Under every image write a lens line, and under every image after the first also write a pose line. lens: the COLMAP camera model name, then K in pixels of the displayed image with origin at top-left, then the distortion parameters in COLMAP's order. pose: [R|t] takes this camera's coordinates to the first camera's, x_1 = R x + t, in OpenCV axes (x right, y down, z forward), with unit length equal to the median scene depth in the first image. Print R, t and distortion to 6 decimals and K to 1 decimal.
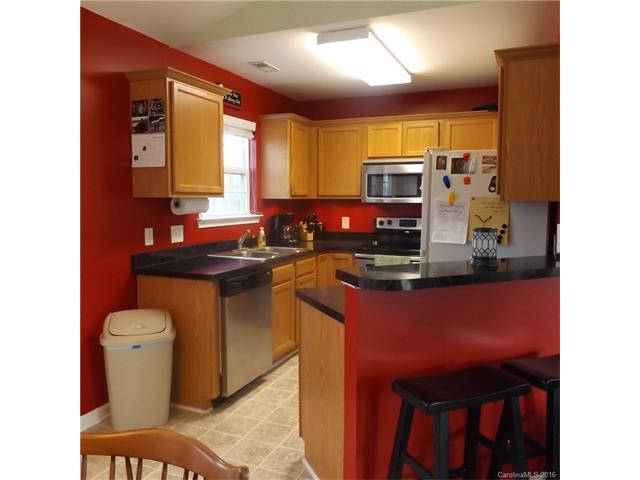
lens RADIAL K [[477.5, 0, 317.7], [0, 477.5, 238.1], [0, 0, 1]] dist [-0.013228, -0.000180]
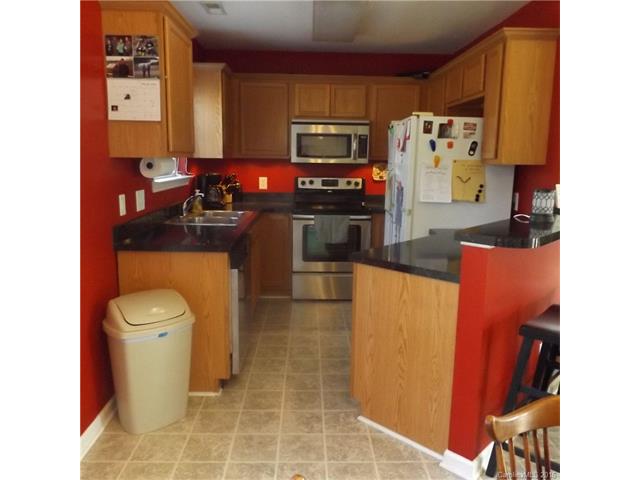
lens RADIAL K [[477.5, 0, 316.4], [0, 477.5, 237.6], [0, 0, 1]] dist [-0.013228, -0.000180]
pose [[0.909294, -0.060645, 0.411711, -0.420281], [0.023936, 0.995308, 0.093746, -0.016979], [-0.415465, -0.075388, 0.906480, 0.108985]]
